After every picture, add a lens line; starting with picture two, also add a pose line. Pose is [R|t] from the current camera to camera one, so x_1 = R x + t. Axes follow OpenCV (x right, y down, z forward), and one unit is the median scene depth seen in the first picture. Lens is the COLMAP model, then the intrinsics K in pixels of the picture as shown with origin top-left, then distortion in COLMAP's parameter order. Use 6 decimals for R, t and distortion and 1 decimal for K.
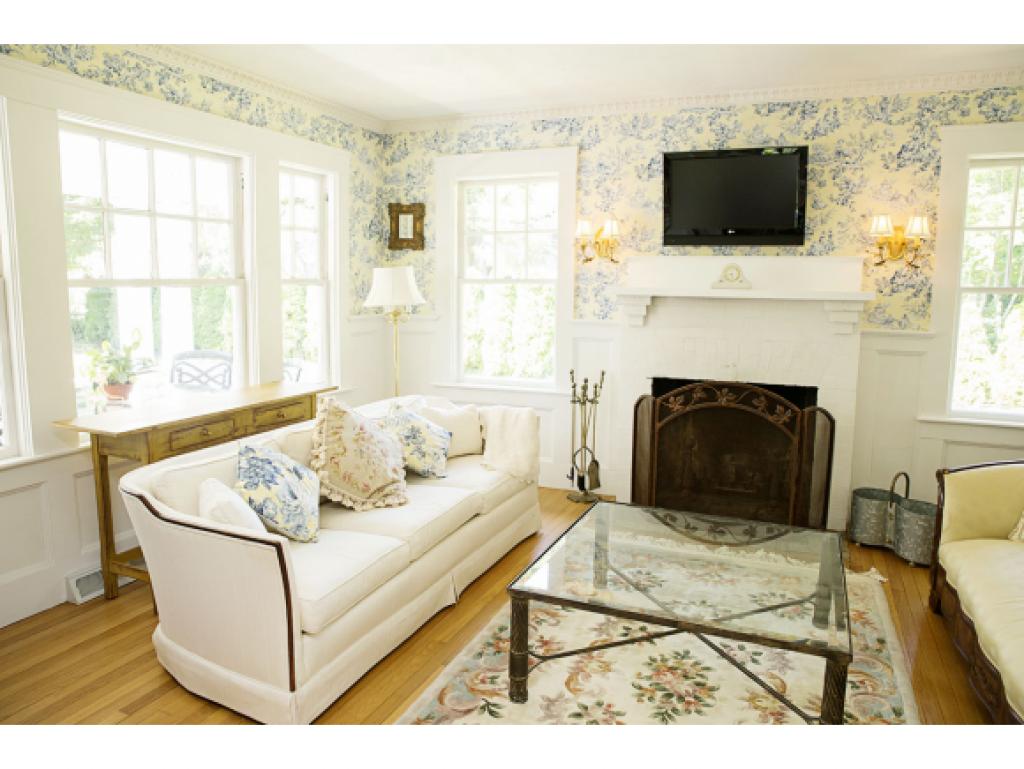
lens RADIAL K [[686.9, 0, 507.5], [0, 686.9, 378.6], [0, 0, 1]] dist [-0.125686, 0.086064]
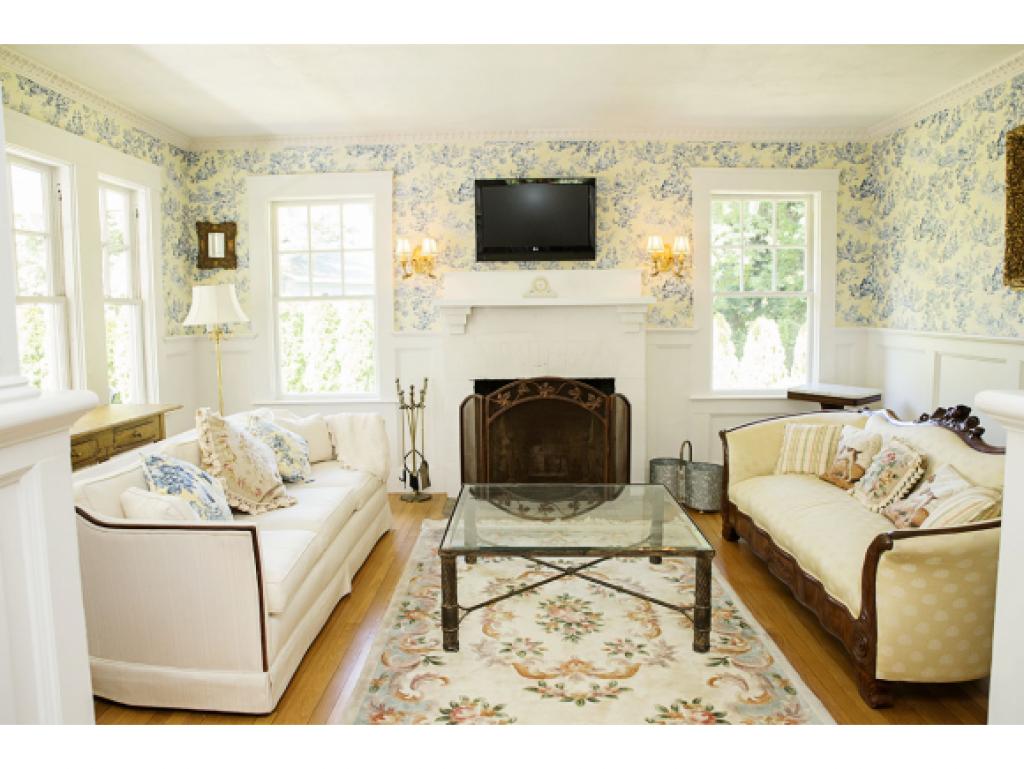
lens RADIAL K [[694.7, 0, 509.9], [0, 694.7, 374.1], [0, 0, 1]] dist [-0.125392, 0.086922]
pose [[0.928935, -0.054677, 0.366183, -0.163150], [0.070695, 0.997033, -0.030467, 0.030268], [-0.363431, 0.054189, 0.930044, -0.078315]]
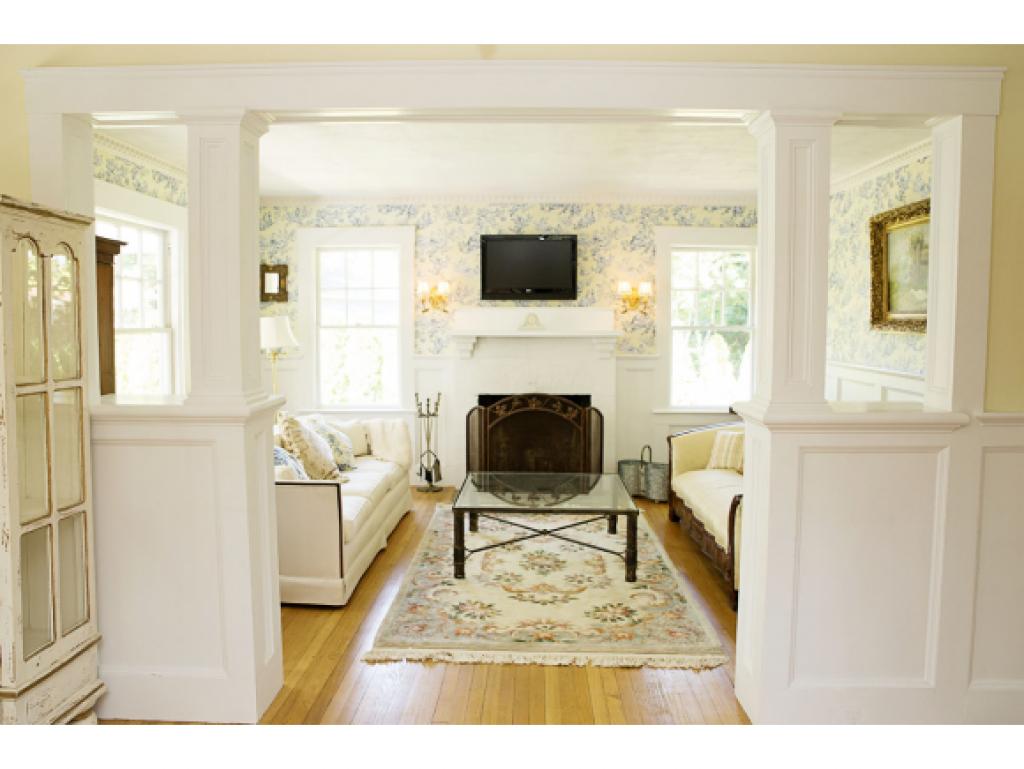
lens RADIAL K [[698.6, 0, 505.1], [0, 698.6, 376.2], [0, 0, 1]] dist [-0.123769, 0.090372]
pose [[0.934271, -0.034646, 0.354877, -0.265023], [0.056769, 0.997026, -0.052116, 0.041913], [-0.352016, 0.068836, 0.933459, -0.381771]]
